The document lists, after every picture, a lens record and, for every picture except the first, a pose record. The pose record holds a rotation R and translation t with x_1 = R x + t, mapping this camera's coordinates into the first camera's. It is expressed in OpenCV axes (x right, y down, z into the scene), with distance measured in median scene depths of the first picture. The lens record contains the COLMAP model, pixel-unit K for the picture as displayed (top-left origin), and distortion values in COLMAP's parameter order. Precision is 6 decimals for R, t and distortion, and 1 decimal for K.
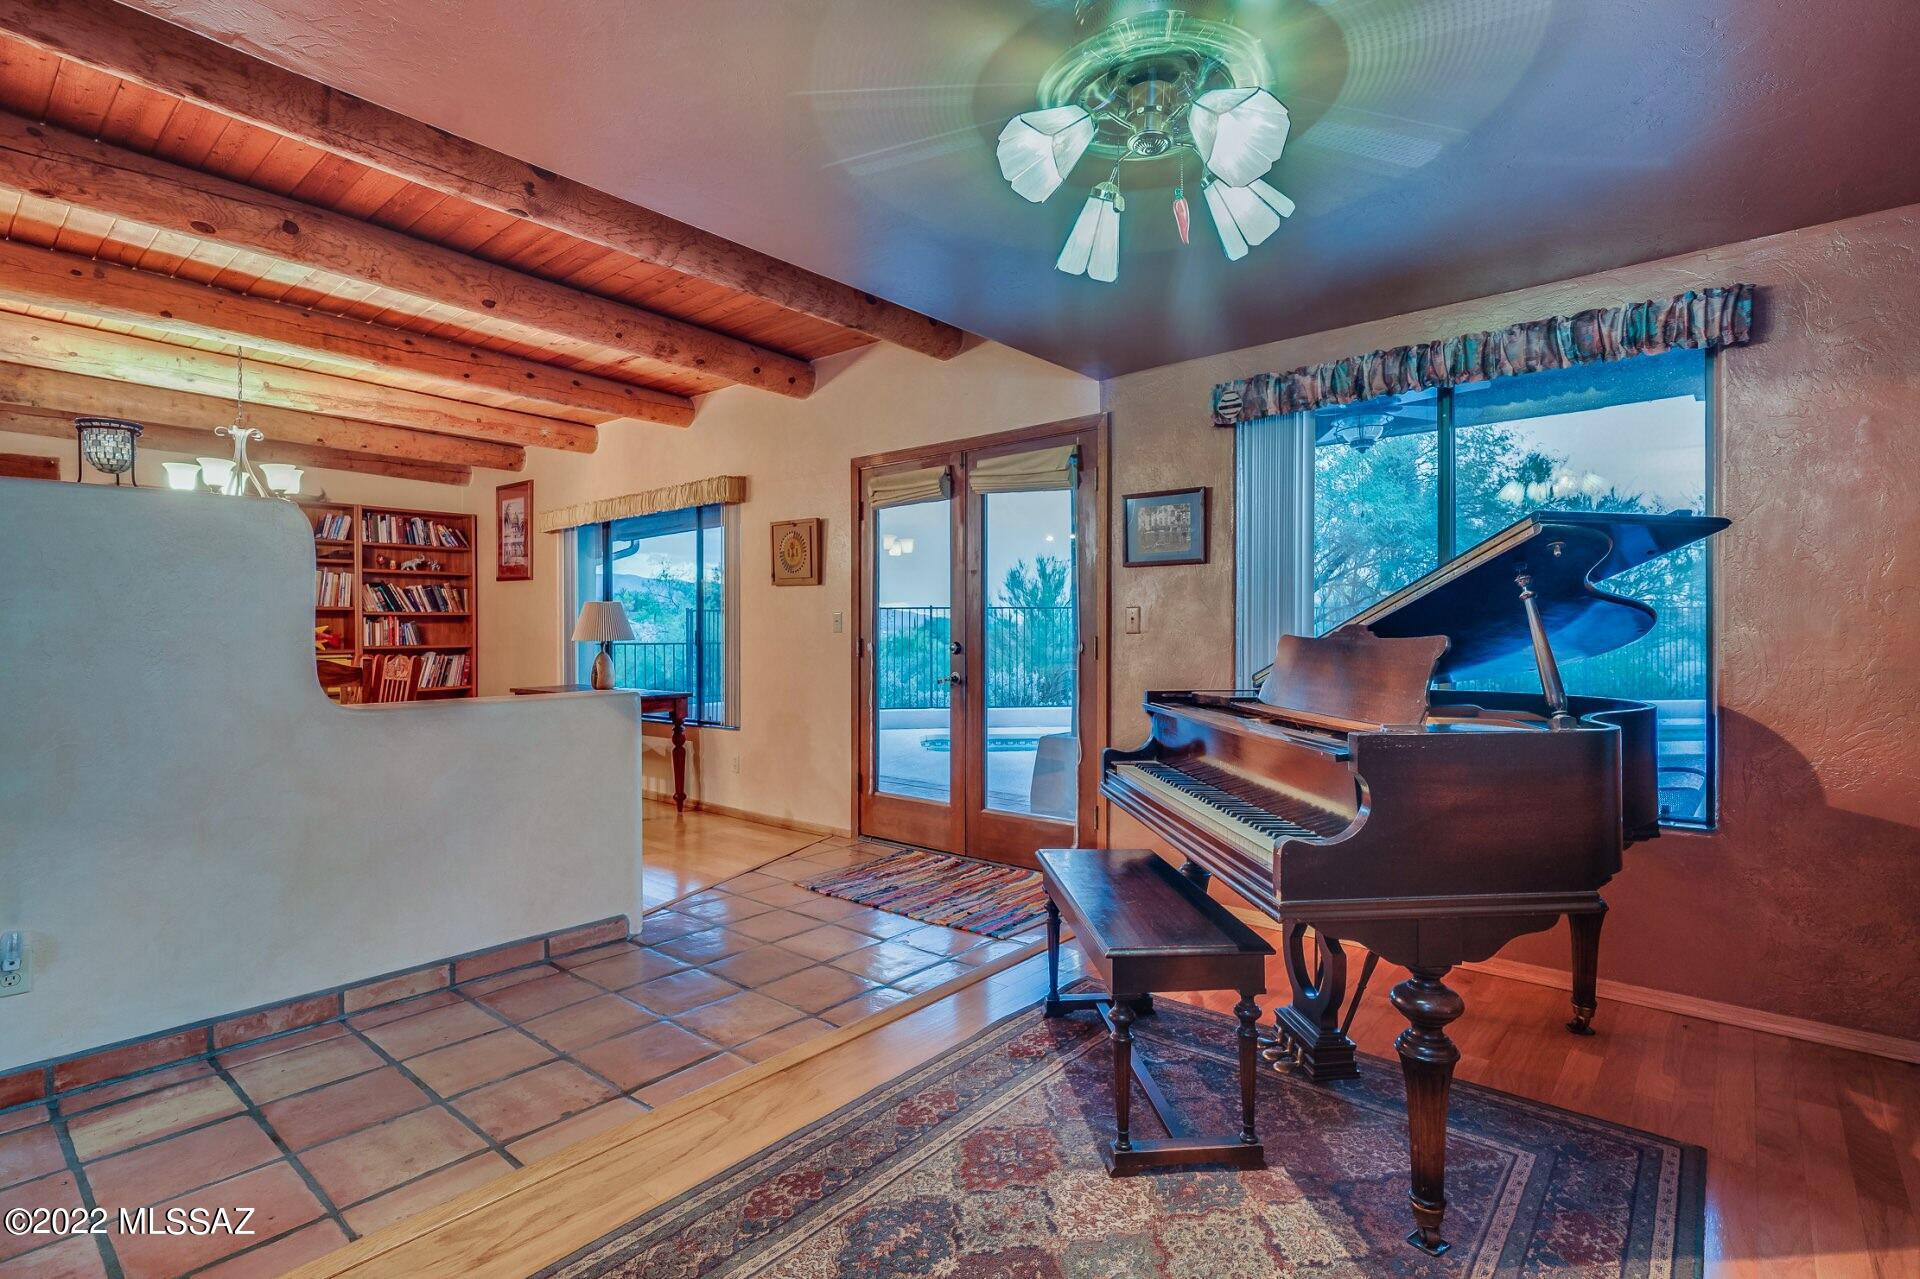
lens RADIAL K [[957.4, 0, 960.0], [0, 957.4, 639.5], [0, 0, 1]] dist [0.000034, 0.000403]
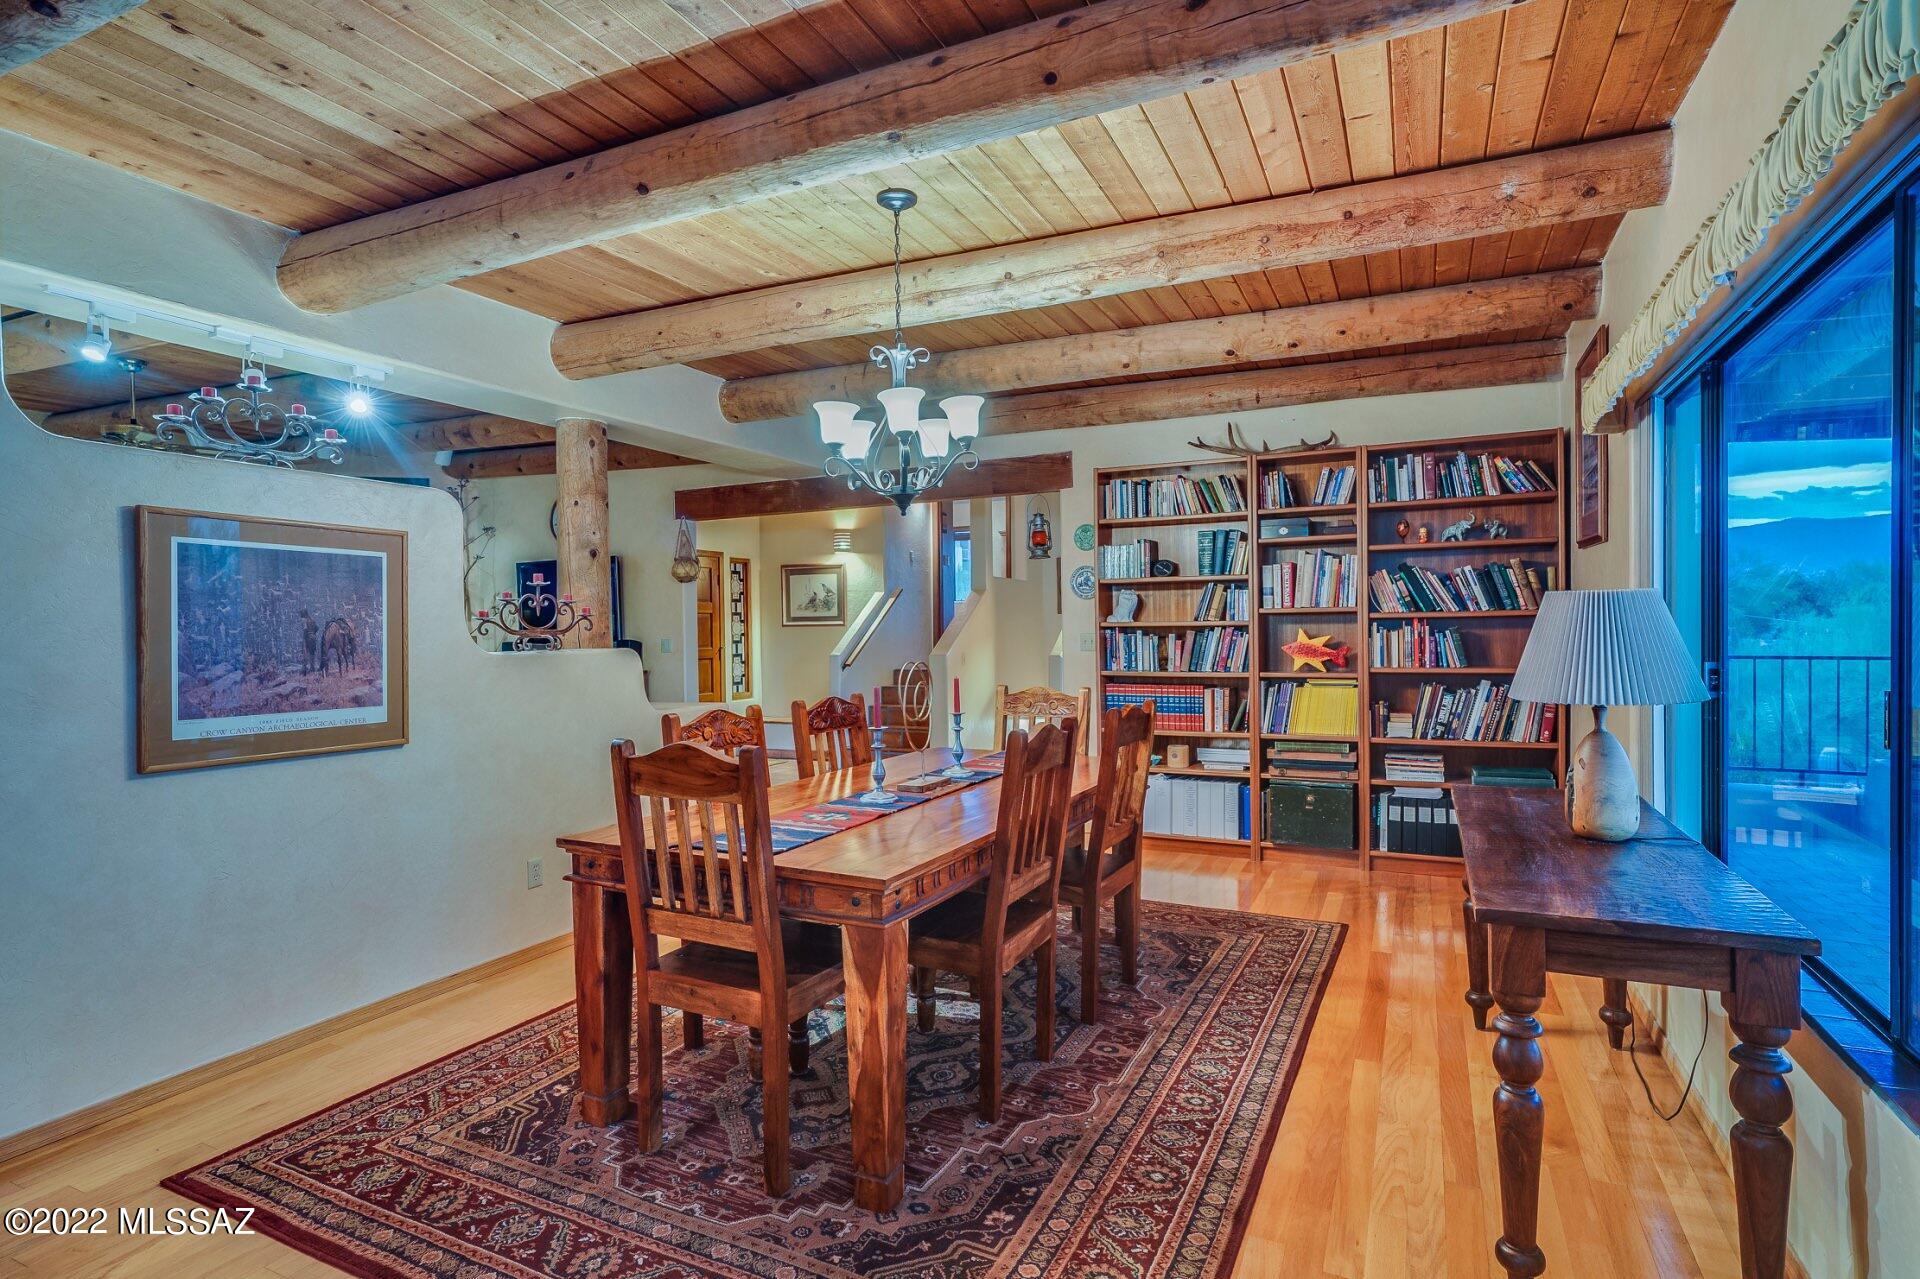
lens RADIAL K [[1000.0, 0, 960.0], [0, 1000.0, 639.5], [0, 0, 1]] dist [-0.001319, -0.000102]
pose [[0.284530, 0.004445, -0.958657, -0.065778], [0.011114, 0.999907, 0.007935, -0.020124], [0.958603, -0.012912, 0.284454, 0.538031]]
